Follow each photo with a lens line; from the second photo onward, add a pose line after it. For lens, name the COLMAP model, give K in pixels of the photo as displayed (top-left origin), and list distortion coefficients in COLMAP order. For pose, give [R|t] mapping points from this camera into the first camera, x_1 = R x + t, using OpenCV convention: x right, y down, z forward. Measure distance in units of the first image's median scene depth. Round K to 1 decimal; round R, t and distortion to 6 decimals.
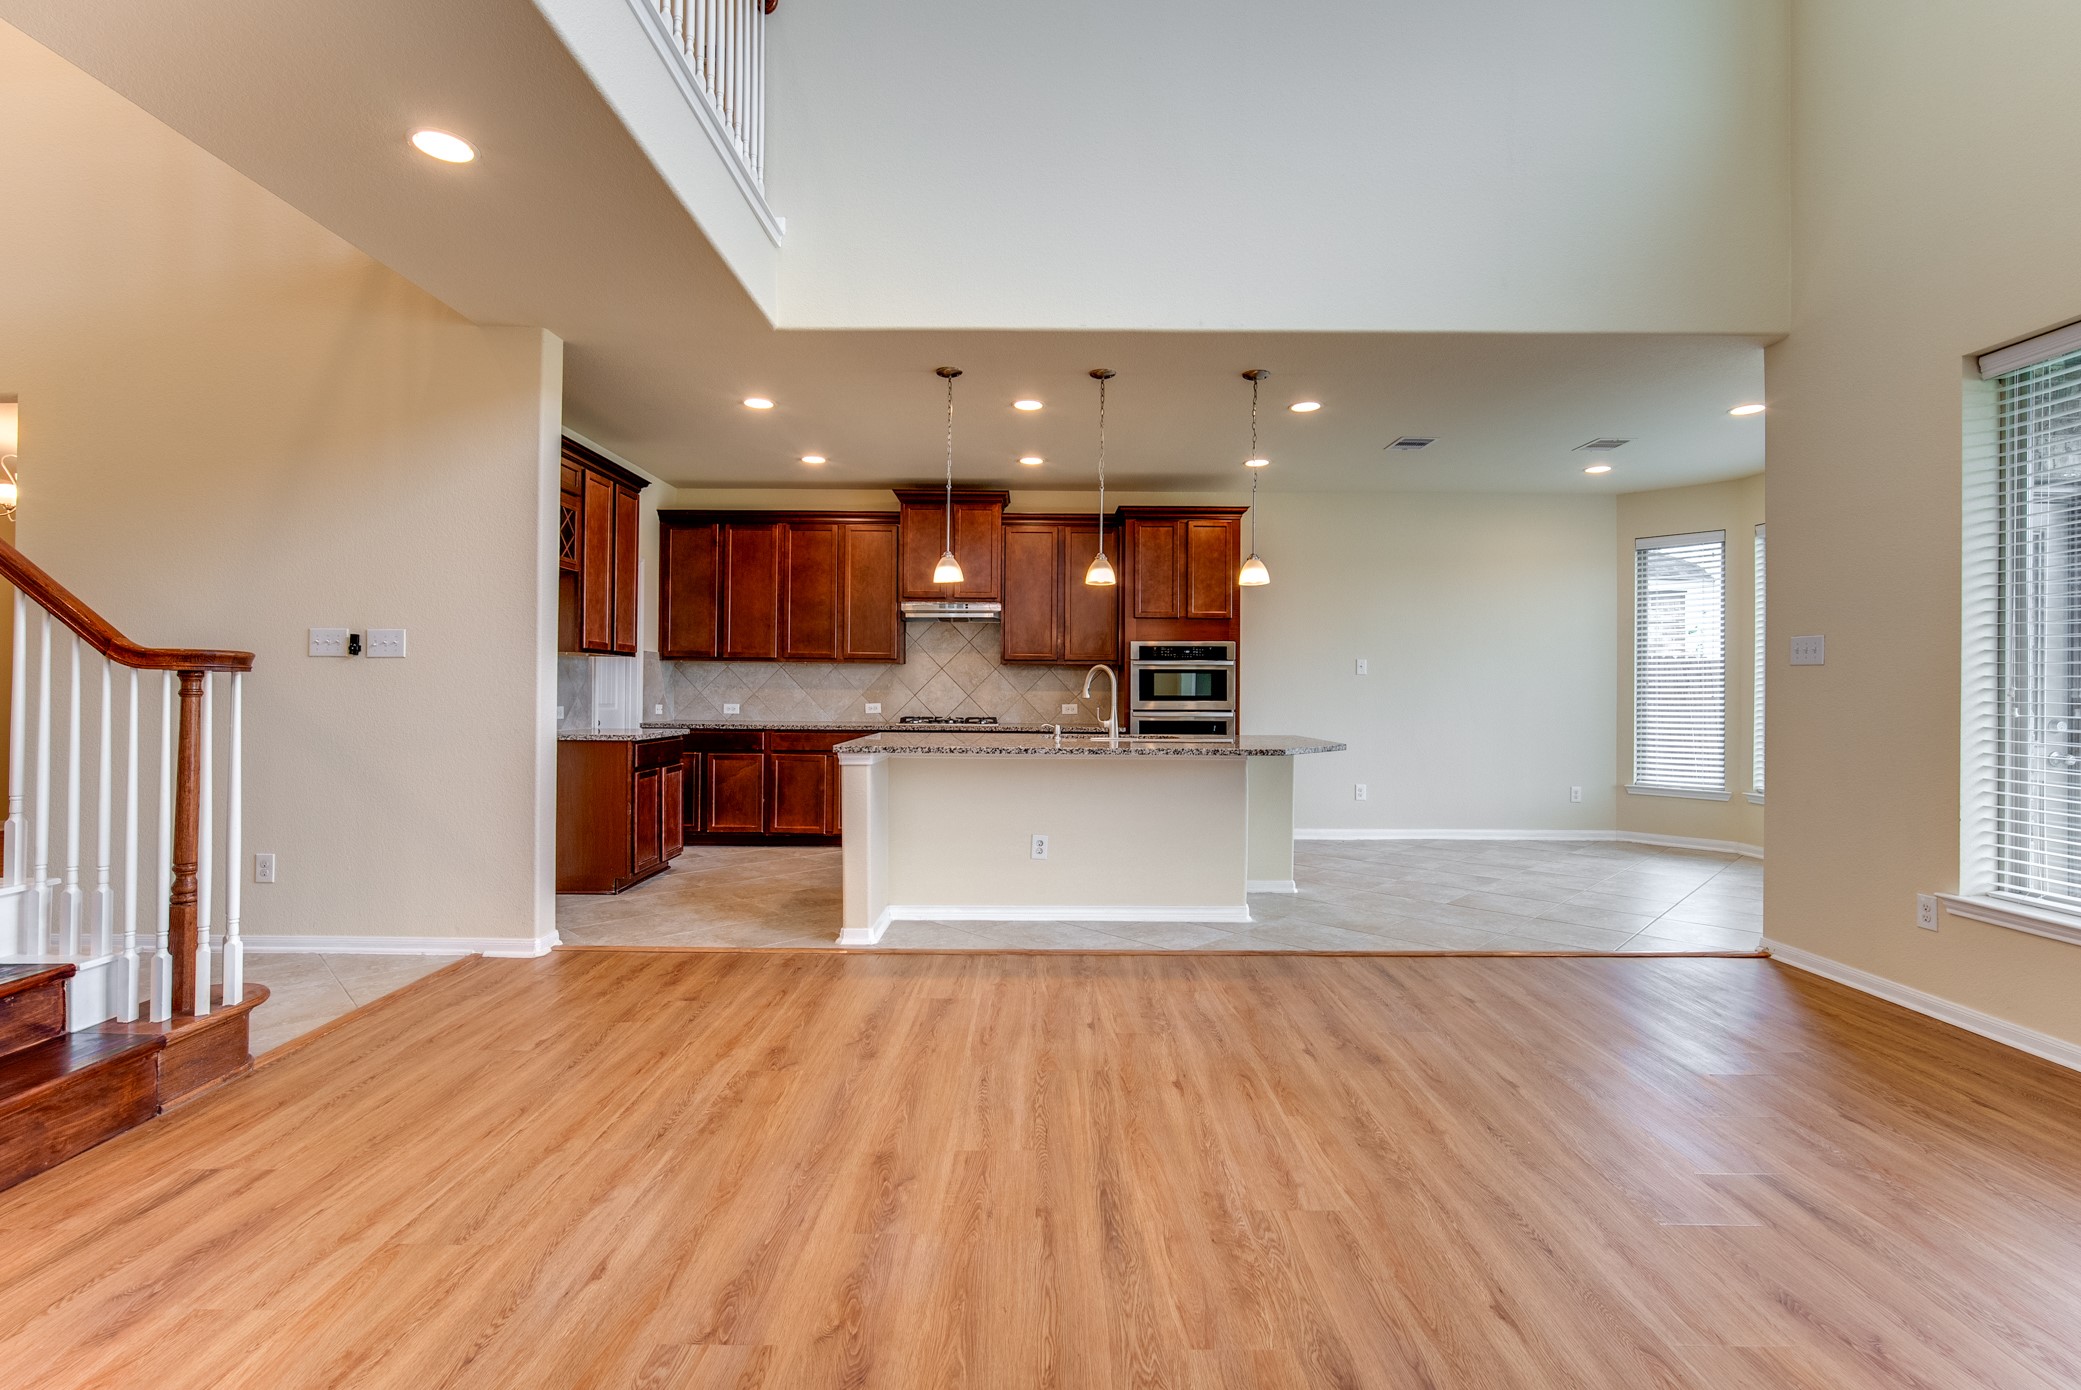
lens RADIAL K [[936.3, 0, 1025.8], [0, 936.3, 681.6], [0, 0, 1]] dist [-0.008564, 0.003017]
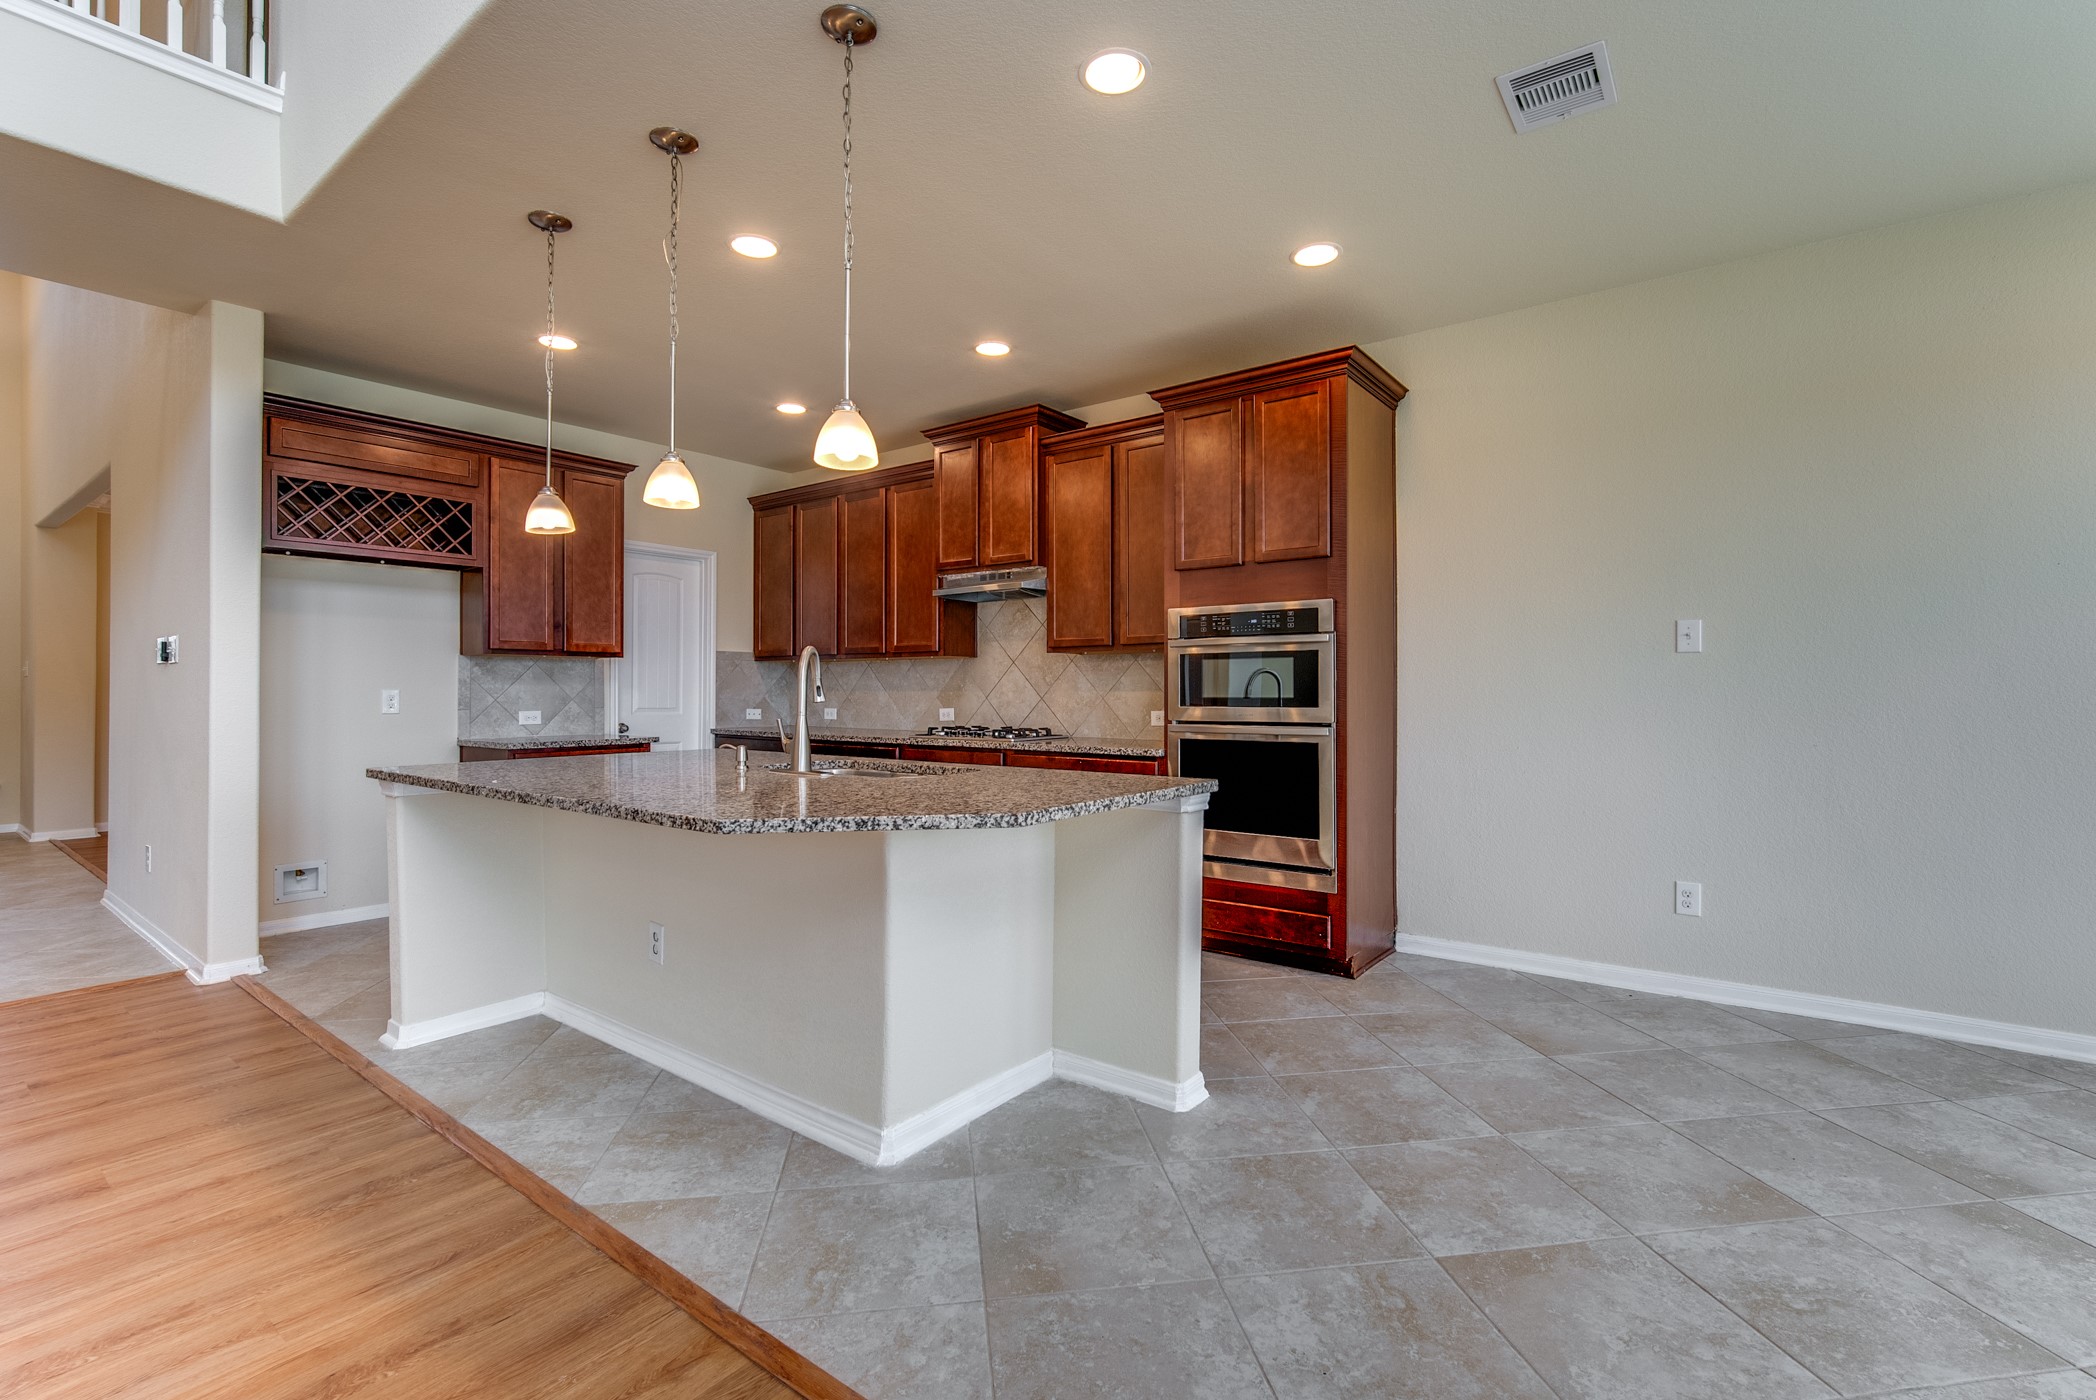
lens RADIAL K [[943.1, 0, 996.9], [0, 943.1, 699.9], [0, 0, 1]] dist [-0.008564, 0.003017]
pose [[0.799492, -0.001578, -0.600675, 0.398024], [0.012266, 0.999831, 0.013700, 0.006592], [0.600551, -0.018321, 0.799376, 0.446435]]
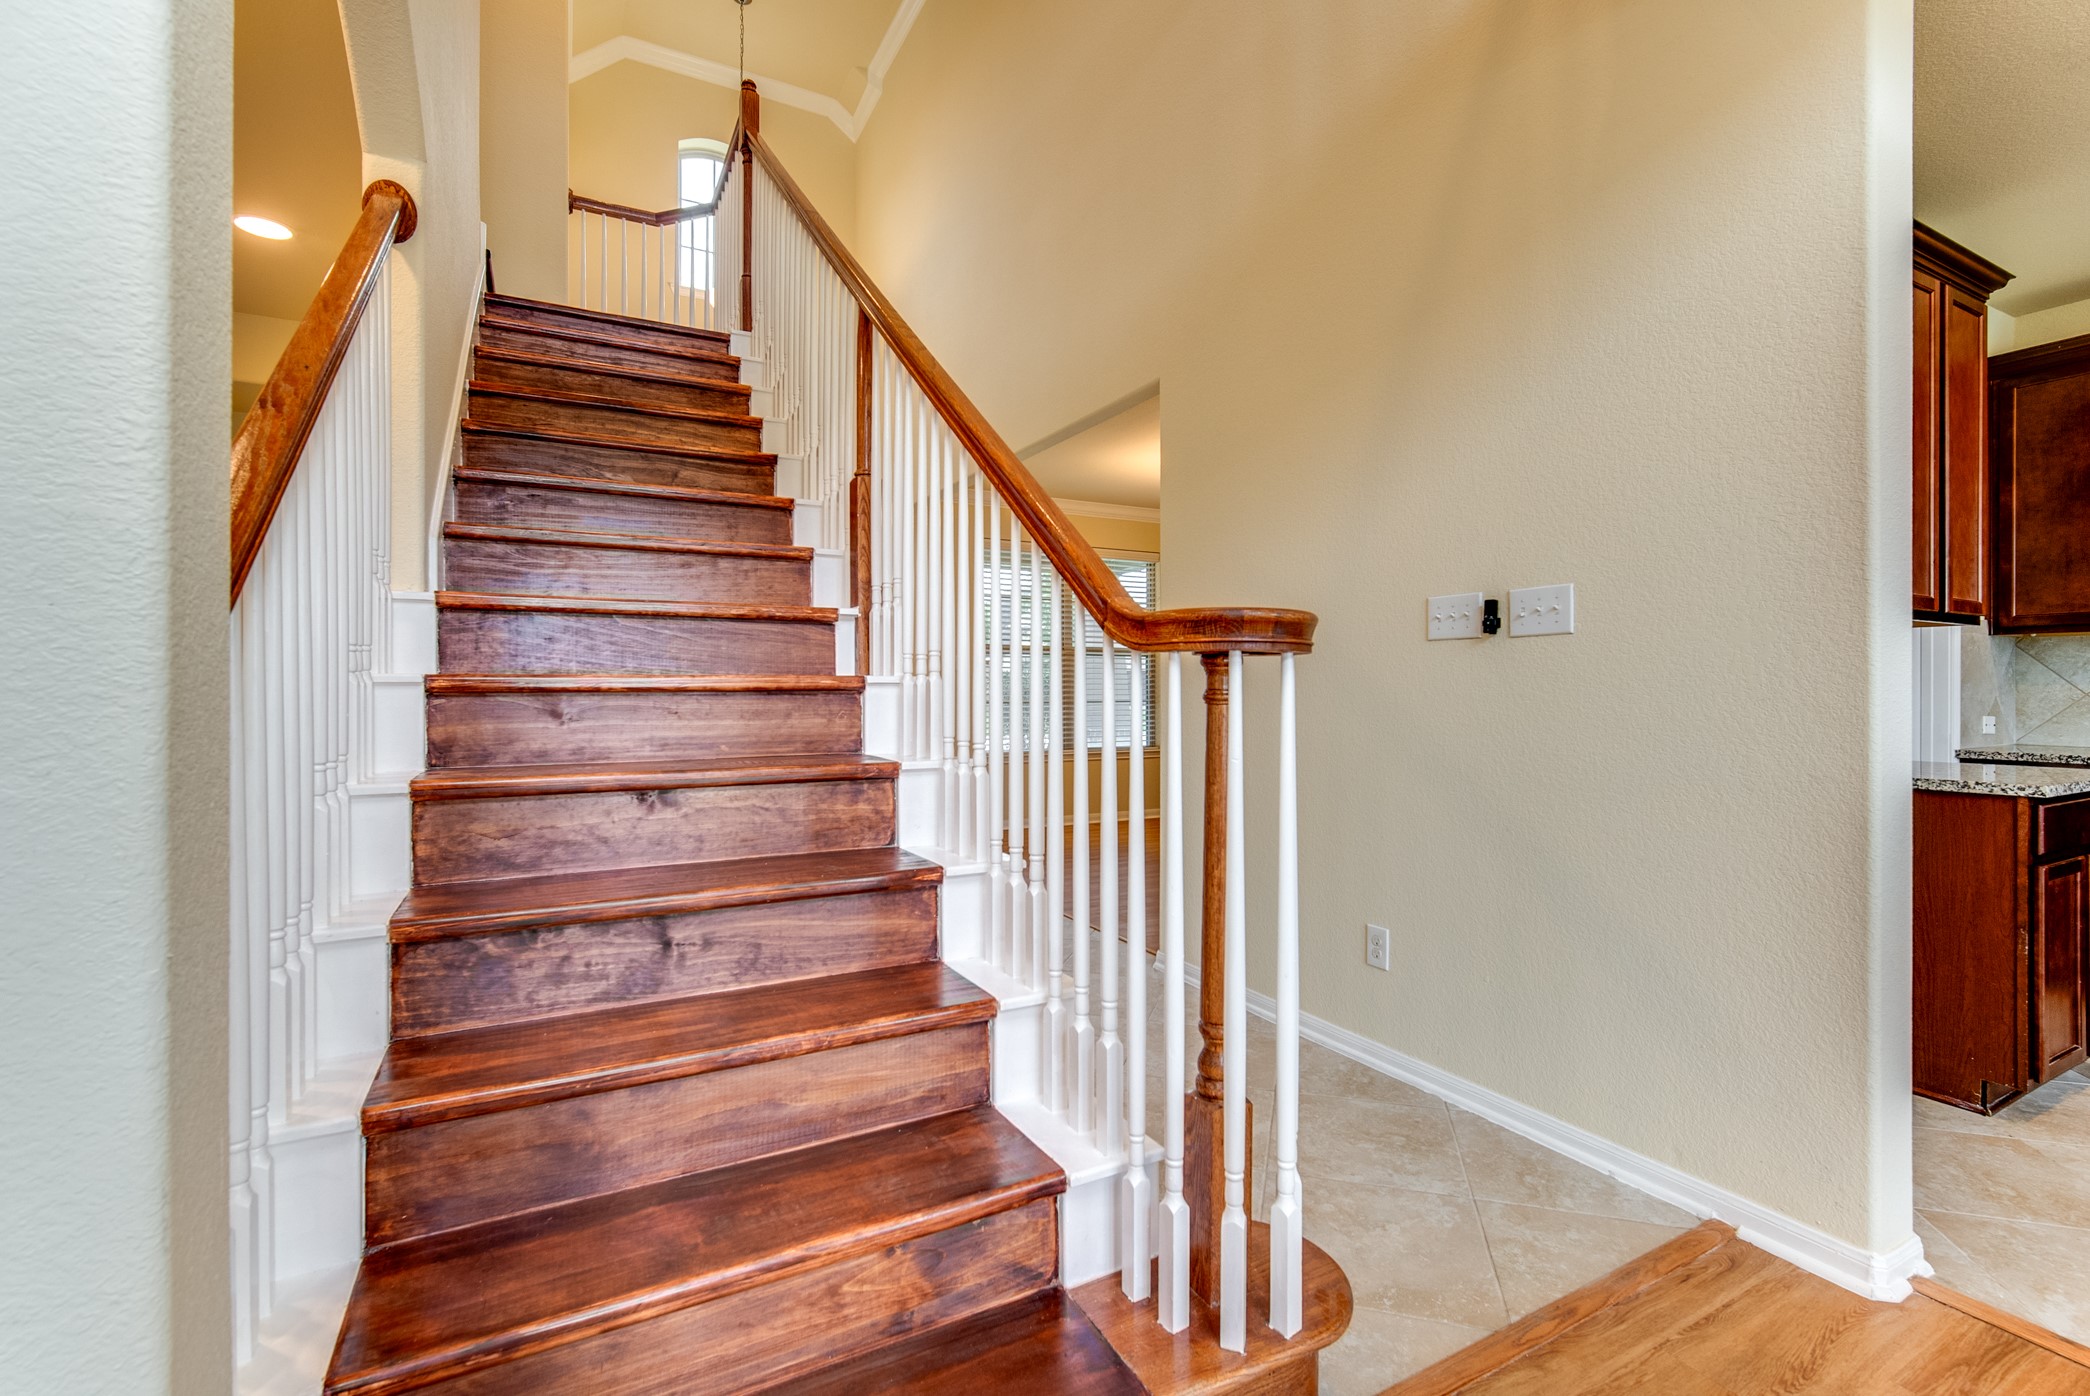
lens RADIAL K [[940.4, 0, 1034.7], [0, 940.4, 695.1], [0, 0, 1]] dist [-0.008564, 0.003017]
pose [[0.484954, -0.003816, -0.874531, -0.202802], [0.013377, 0.999906, 0.003055, 0.003466], [0.874437, -0.013180, 0.484959, 0.272751]]
